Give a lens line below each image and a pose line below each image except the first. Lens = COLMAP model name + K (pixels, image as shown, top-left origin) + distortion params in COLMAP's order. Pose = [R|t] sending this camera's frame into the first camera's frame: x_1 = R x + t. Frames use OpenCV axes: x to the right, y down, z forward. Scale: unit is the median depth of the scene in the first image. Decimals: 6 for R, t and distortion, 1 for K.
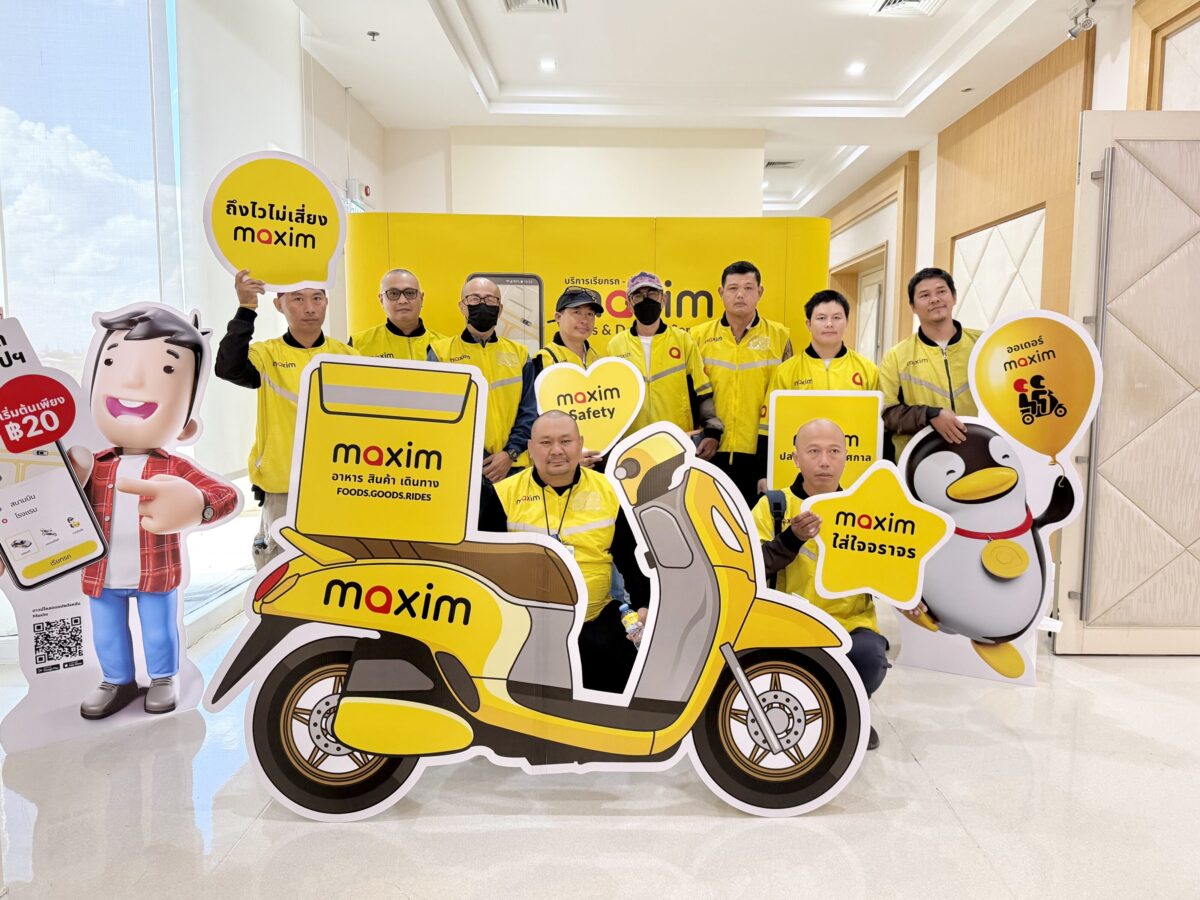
lens RADIAL K [[841.4, 0, 600.0], [0, 841.4, 450.0], [0, 0, 1]] dist [0.088153, -0.088347]
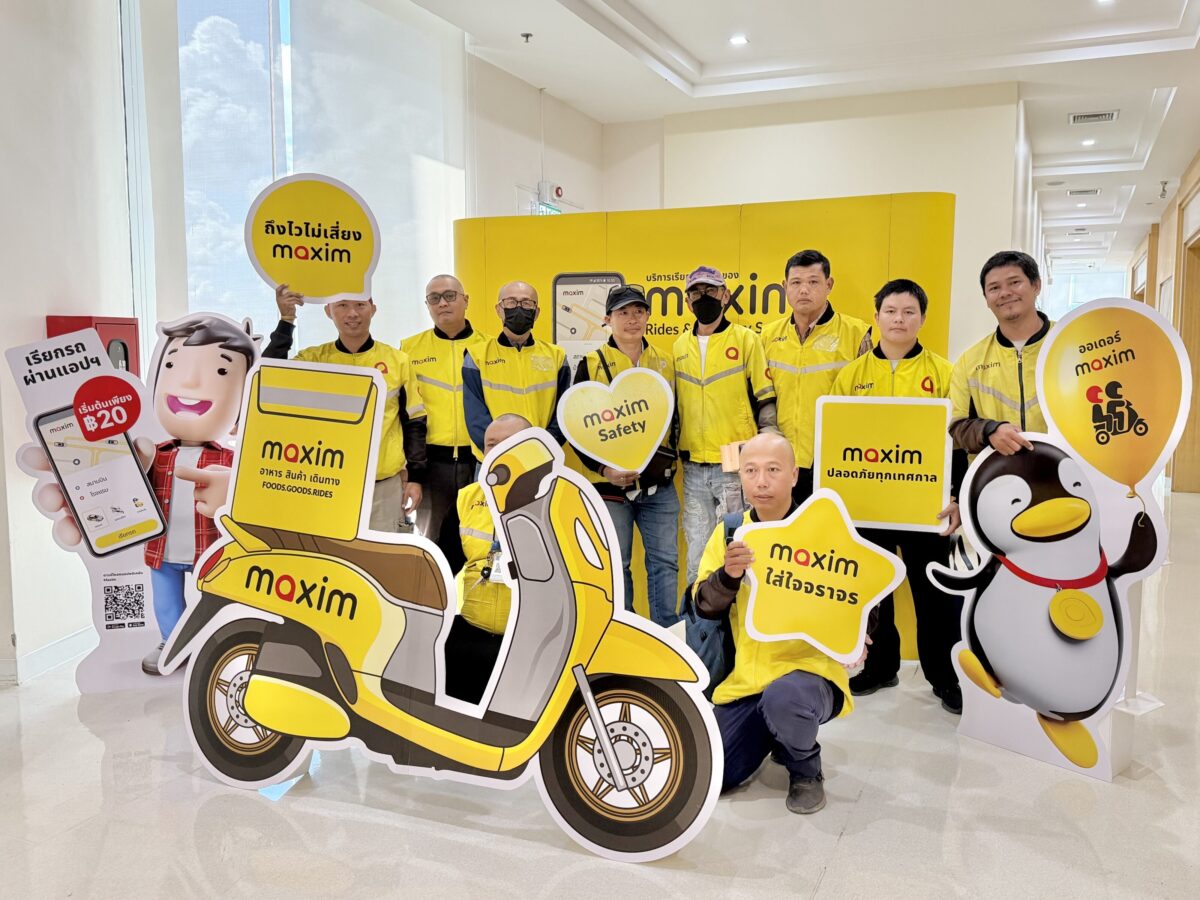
lens RADIAL K [[925.2, 0, 600.0], [0, 925.2, 450.0], [0, 0, 1]] dist [0.055149, -0.007884]
pose [[0.932646, 0.032817, -0.359297, 0.509438], [-0.036369, 0.999334, -0.003128, -0.007100], [0.358955, 0.015985, 0.933218, 0.043470]]
